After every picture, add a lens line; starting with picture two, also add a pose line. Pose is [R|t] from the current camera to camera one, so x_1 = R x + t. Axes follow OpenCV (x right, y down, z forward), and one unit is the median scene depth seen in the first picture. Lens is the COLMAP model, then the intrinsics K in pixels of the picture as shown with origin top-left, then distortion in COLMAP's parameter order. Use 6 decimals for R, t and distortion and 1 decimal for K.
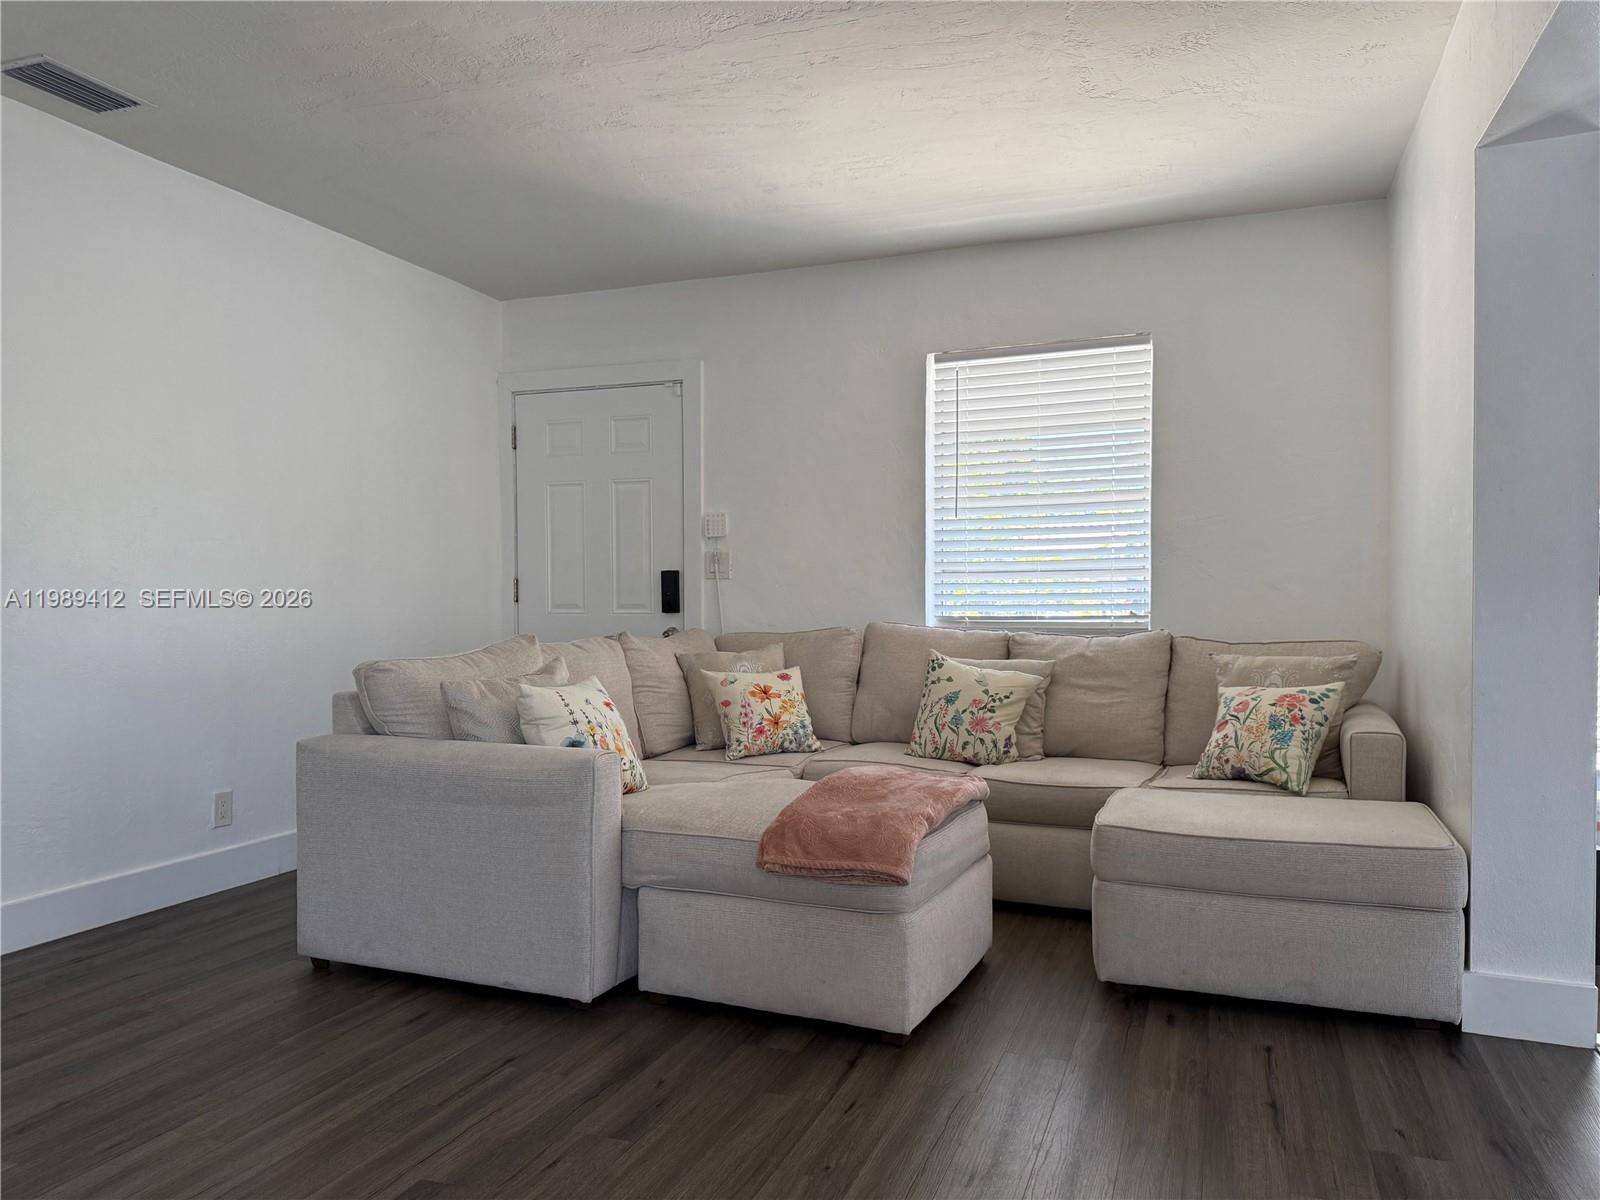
lens RADIAL K [[1140.1, 0, 790.8], [0, 1140.1, 598.8], [0, 0, 1]] dist [0.066817, -0.088045]
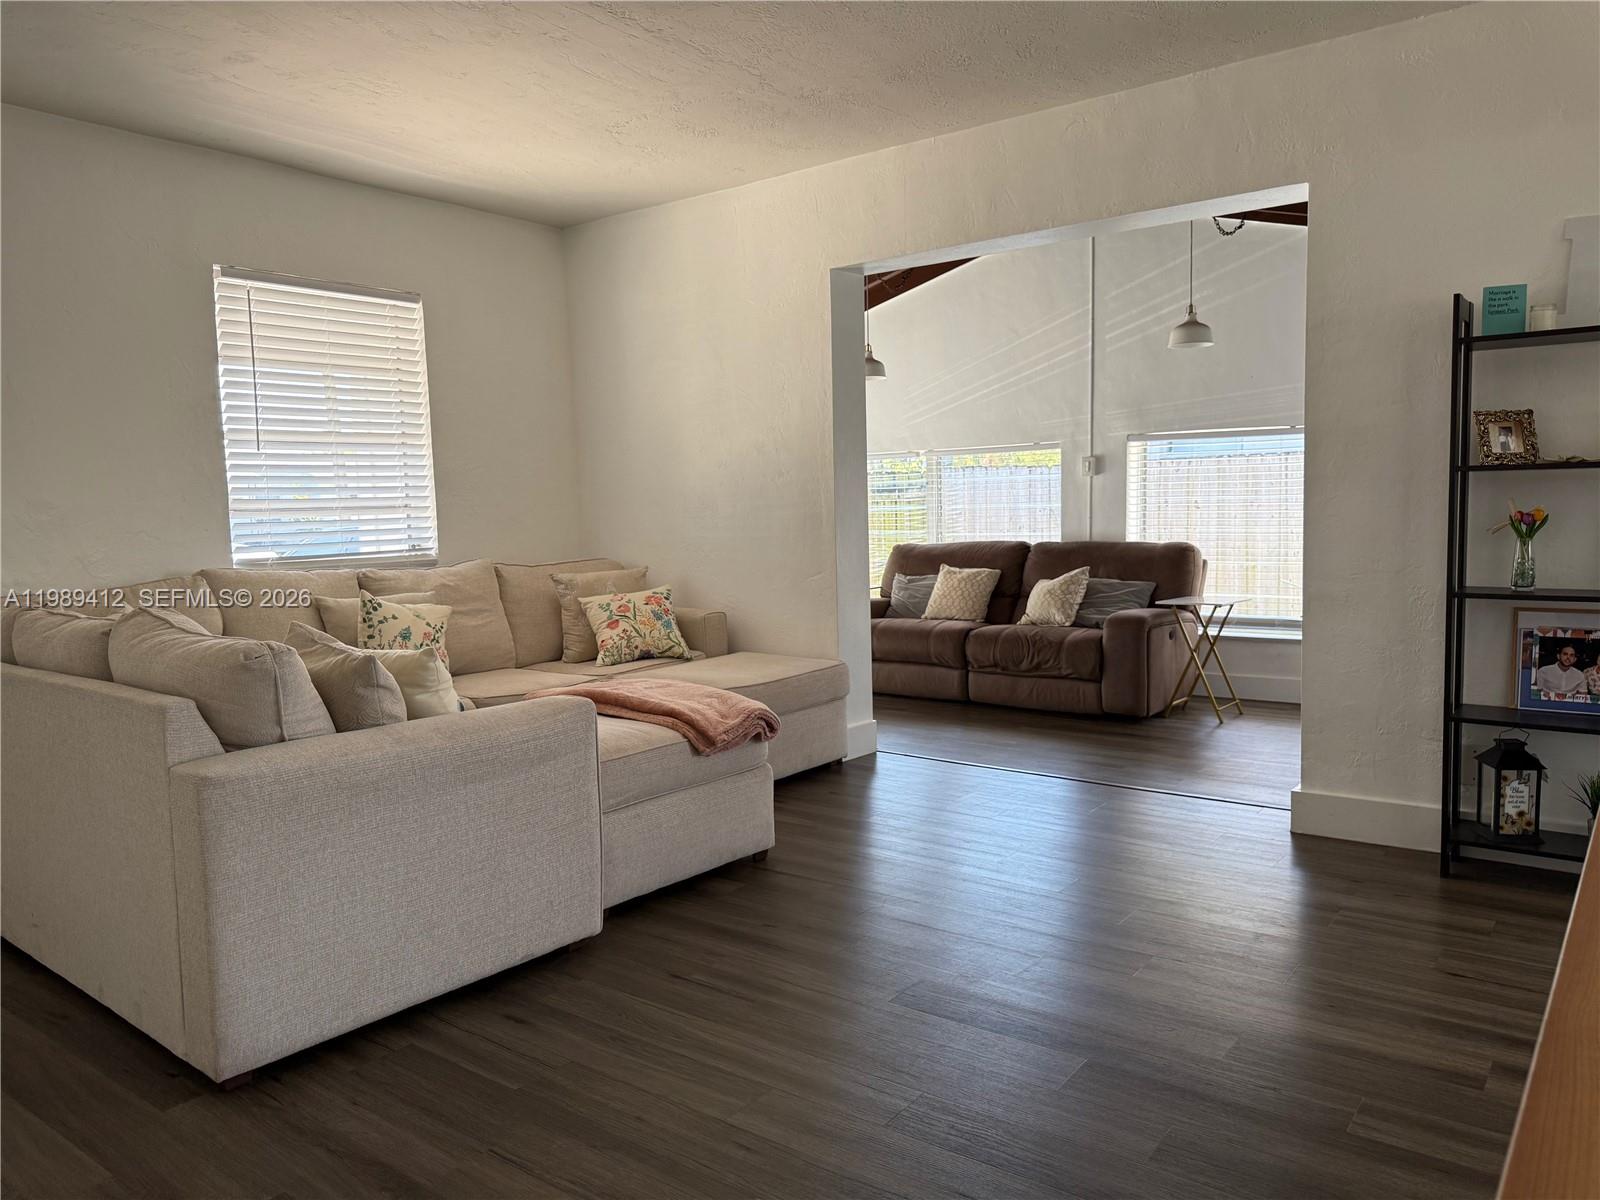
lens RADIAL K [[1140.1, 0, 809.0], [0, 1140.1, 604.0], [0, 0, 1]] dist [0.066817, -0.088045]
pose [[0.265202, -0.087580, 0.960207, -0.753697], [0.025602, 0.996155, 0.083788, -0.017341], [-0.963853, 0.002363, 0.266424, 0.375717]]
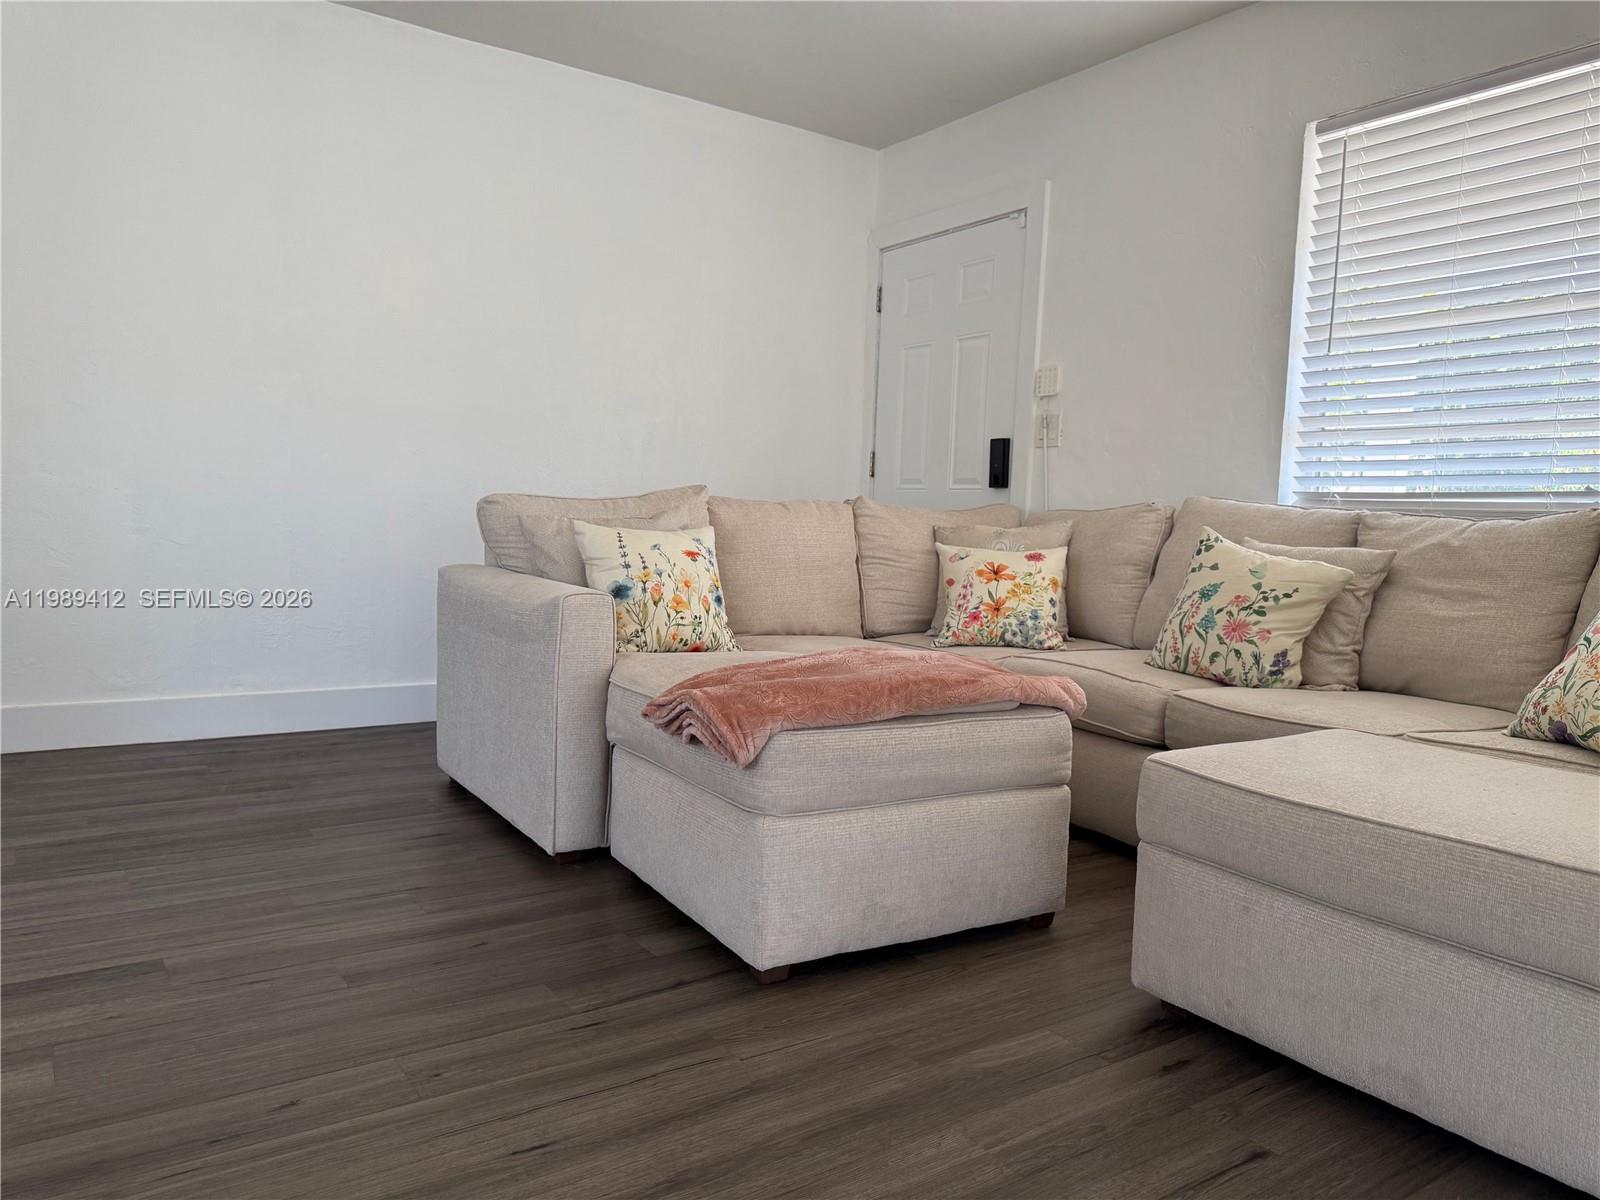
lens RADIAL K [[1140.1, 0, 794.0], [0, 1140.1, 606.8], [0, 0, 1]] dist [0.066817, -0.088045]
pose [[0.817345, 0.078866, -0.570726, 0.343278], [-0.038313, 0.995834, 0.082741, 0.046214], [0.574874, -0.045762, 0.816961, 0.253779]]
